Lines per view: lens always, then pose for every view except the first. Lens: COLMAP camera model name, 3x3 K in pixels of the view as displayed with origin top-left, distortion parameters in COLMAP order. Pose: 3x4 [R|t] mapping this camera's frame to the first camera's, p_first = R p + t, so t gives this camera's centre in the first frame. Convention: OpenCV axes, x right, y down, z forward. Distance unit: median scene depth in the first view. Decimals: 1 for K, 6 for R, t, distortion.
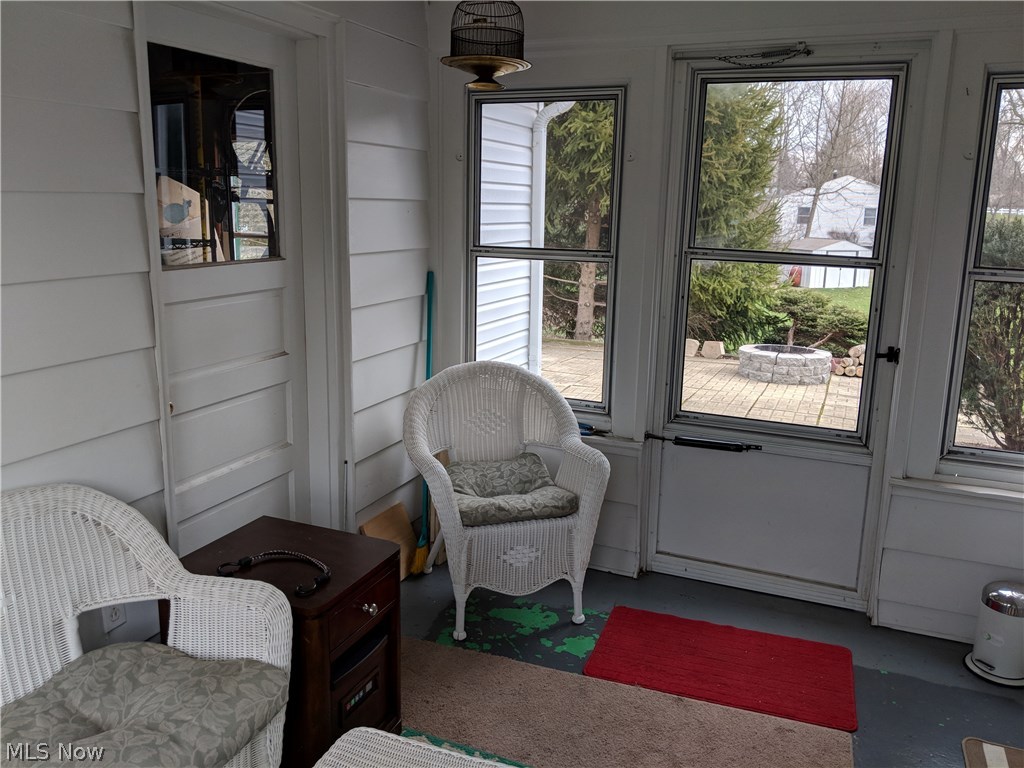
lens RADIAL K [[823.6, 0, 485.3], [0, 823.6, 363.8], [0, 0, 1]] dist [0.052782, -0.098255]
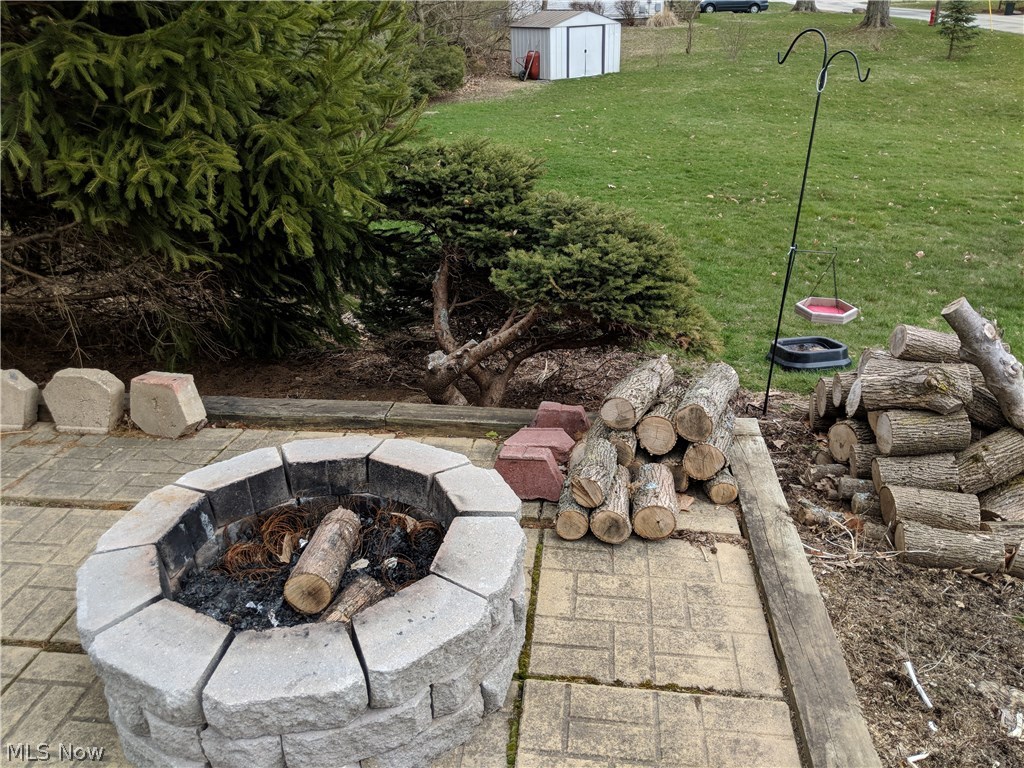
lens RADIAL K [[823.6, 0, 510.9], [0, 823.6, 385.0], [0, 0, 1]] dist [0.052782, -0.098255]
pose [[0.948797, -0.175078, 0.262929, 0.310869], [0.102927, 0.958276, 0.266671, -0.086151], [-0.298647, -0.225954, 0.927230, 0.693167]]
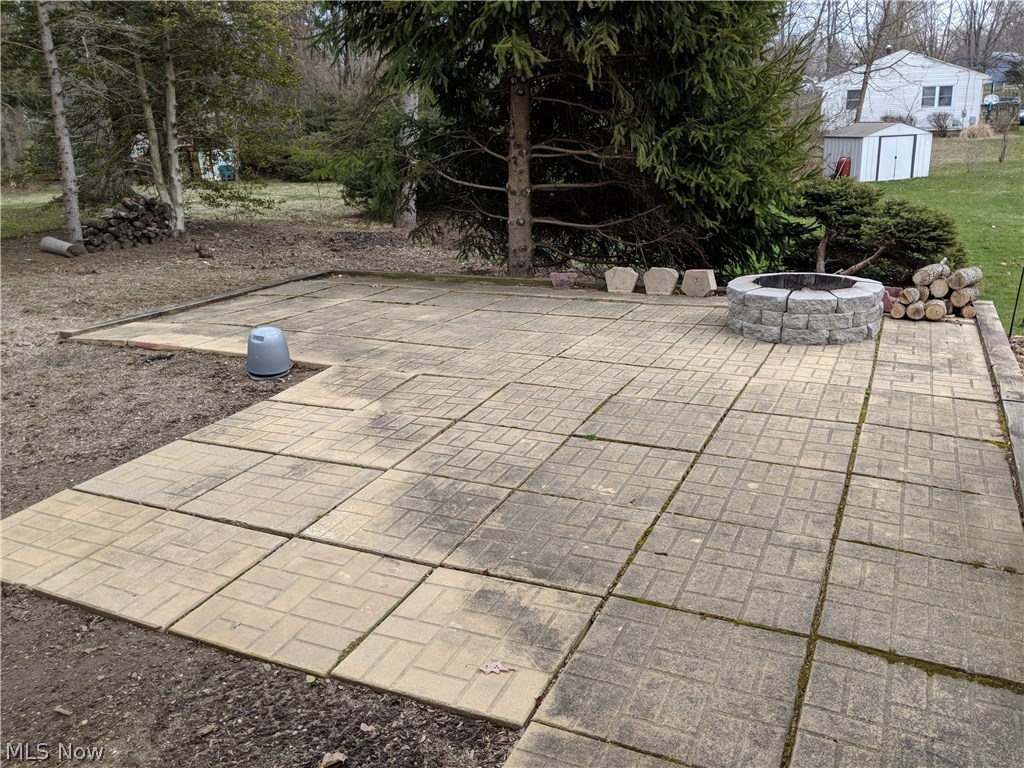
lens RADIAL K [[823.6, 0, 513.4], [0, 823.6, 386.6], [0, 0, 1]] dist [0.052782, -0.098255]
pose [[0.998188, -0.052594, -0.029229, 0.143815], [0.055824, 0.990750, 0.123689, -0.024113], [0.022453, -0.125096, 0.991890, 0.342220]]
